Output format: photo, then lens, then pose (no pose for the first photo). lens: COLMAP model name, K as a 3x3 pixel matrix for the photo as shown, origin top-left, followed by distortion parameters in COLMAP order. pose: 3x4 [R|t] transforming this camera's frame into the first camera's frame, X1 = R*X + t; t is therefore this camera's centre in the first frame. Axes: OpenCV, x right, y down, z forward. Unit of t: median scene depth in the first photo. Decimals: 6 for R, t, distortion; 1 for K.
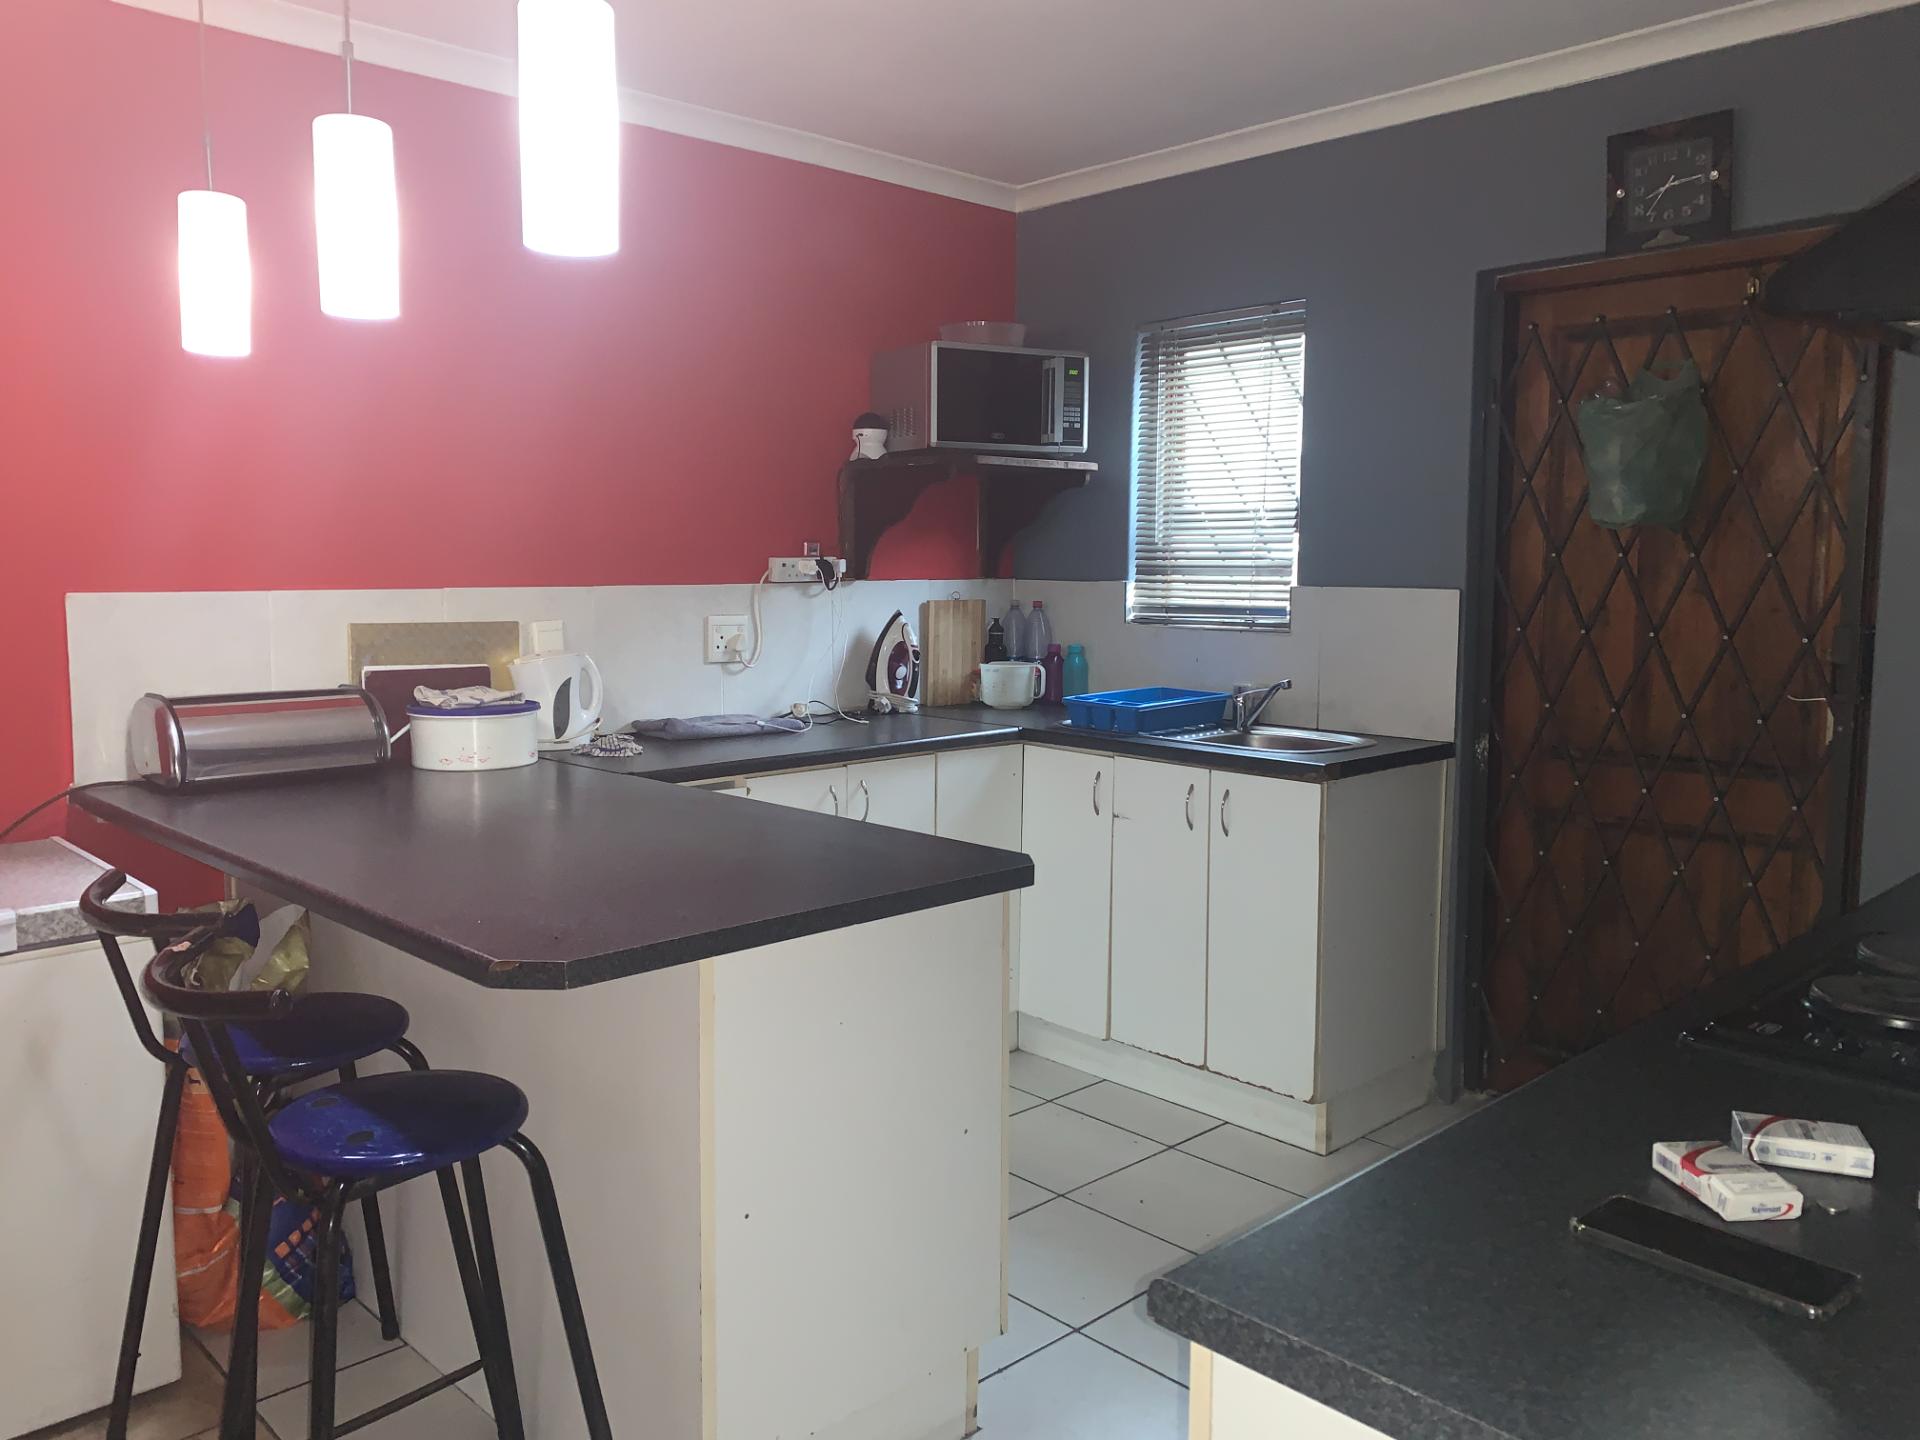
lens RADIAL K [[1430.9, 0, 960.0], [0, 1430.9, 720.0], [0, 0, 1]] dist [0.081936, -0.155019]
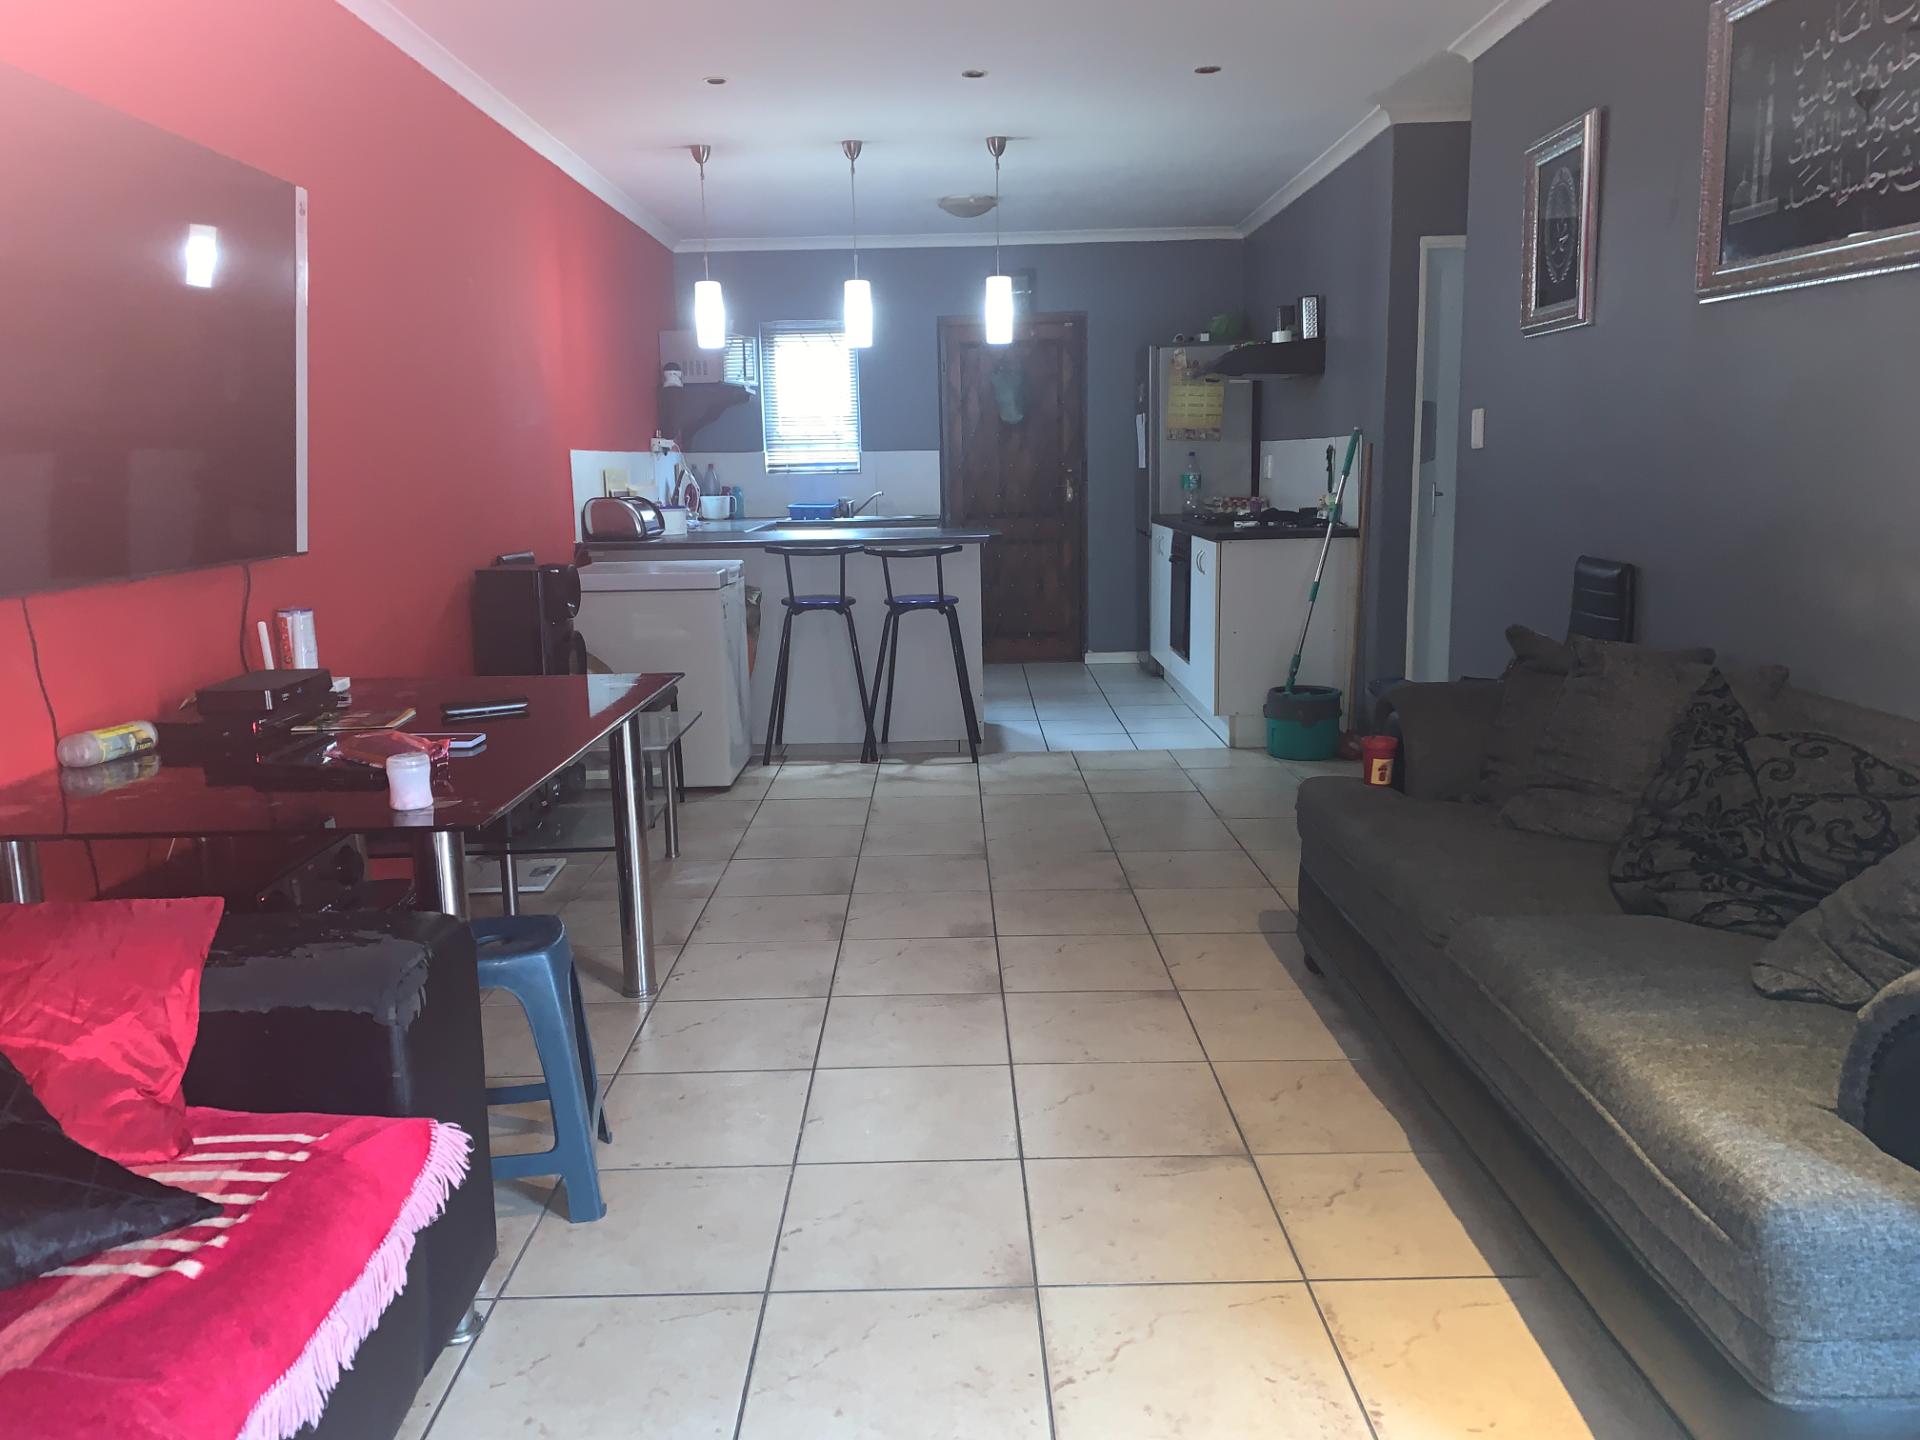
lens RADIAL K [[1448.1, 0, 932.9], [0, 1448.1, 730.7], [0, 0, 1]] dist [0.123005, -0.201646]
pose [[0.683969, -0.147568, 0.714430, -1.314373], [0.104800, 0.989045, 0.103959, 0.107711], [-0.721944, 0.003768, 0.691941, -0.609483]]
